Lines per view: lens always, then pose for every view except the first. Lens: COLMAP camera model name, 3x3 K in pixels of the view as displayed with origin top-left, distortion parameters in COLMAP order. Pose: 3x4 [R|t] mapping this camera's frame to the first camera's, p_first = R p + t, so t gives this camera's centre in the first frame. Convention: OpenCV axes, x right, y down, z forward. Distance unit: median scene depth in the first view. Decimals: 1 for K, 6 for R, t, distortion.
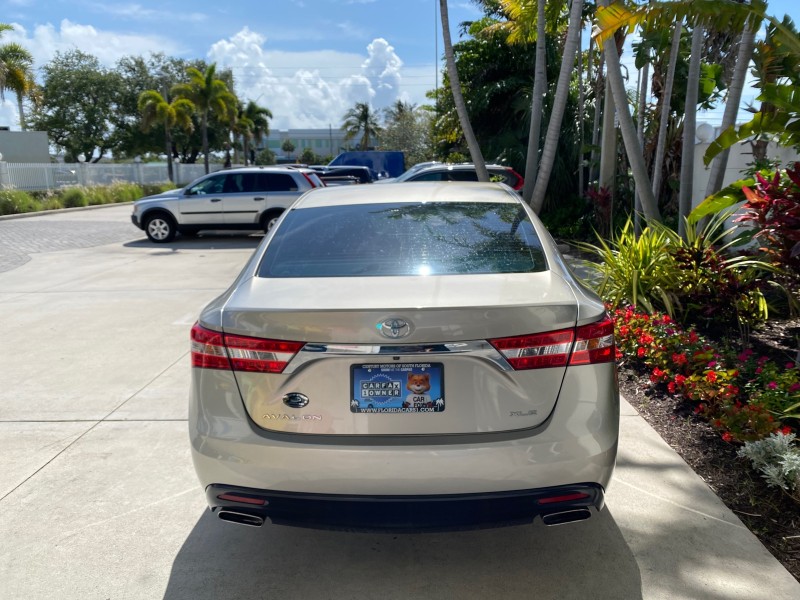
lens RADIAL K [[616.3, 0, 398.0], [0, 616.3, 300.4], [0, 0, 1]] dist [0.015596, -0.017993]
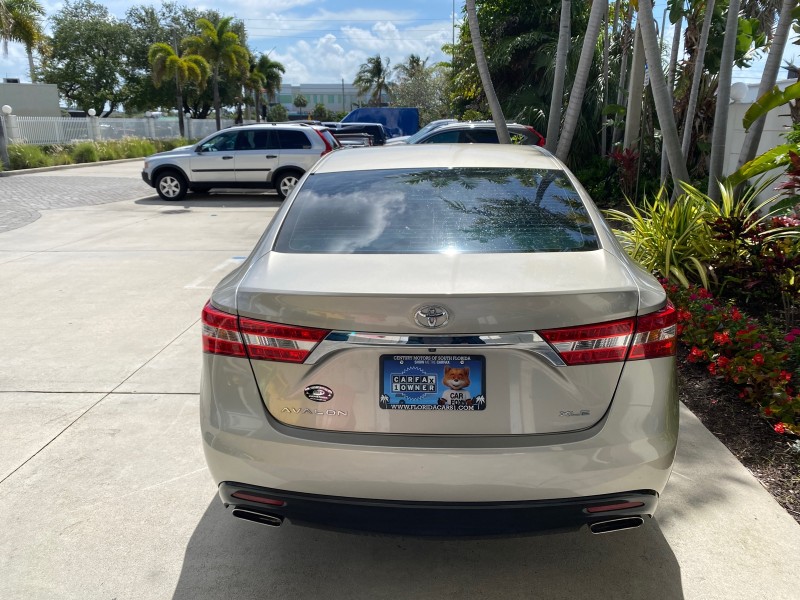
lens RADIAL K [[616.3, 0, 397.5], [0, 616.3, 294.3], [0, 0, 1]] dist [0.015596, -0.017993]
pose [[0.999726, 0.015323, -0.017677, -0.007983], [-0.014308, 0.998319, 0.056159, -0.007280], [0.018507, -0.055891, 0.998265, 0.024688]]
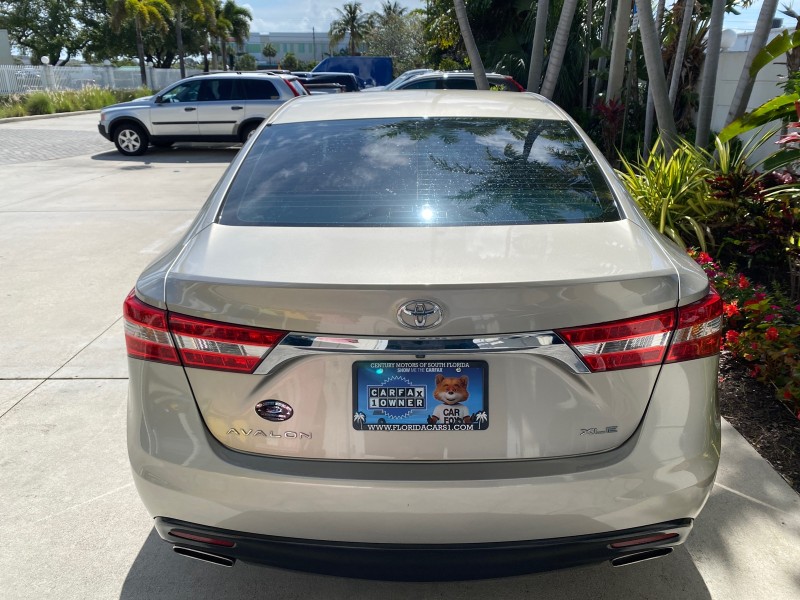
lens RADIAL K [[616.3, 0, 398.1], [0, 616.3, 295.1], [0, 0, 1]] dist [0.015596, -0.017993]
pose [[0.999695, 0.005940, 0.023977, -0.009184], [-0.008970, 0.991690, 0.128338, -0.012575], [-0.023015, -0.128514, 0.991441, 0.068390]]
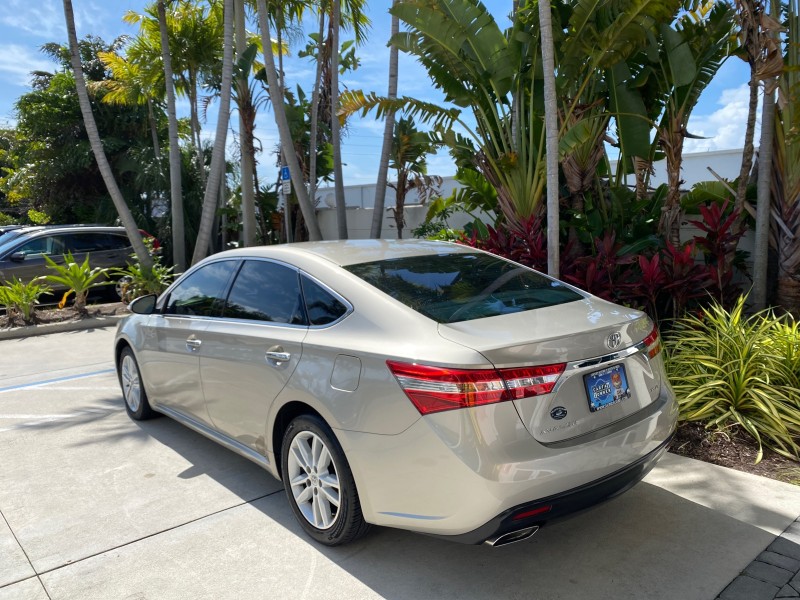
lens RADIAL K [[616.3, 0, 397.9], [0, 616.3, 304.4], [0, 0, 1]] dist [0.015596, -0.017993]
pose [[0.736627, -0.086835, 0.670702, -0.253013], [0.149436, 0.988109, -0.036196, -0.010958], [-0.659583, 0.126890, 0.740844, 0.061537]]
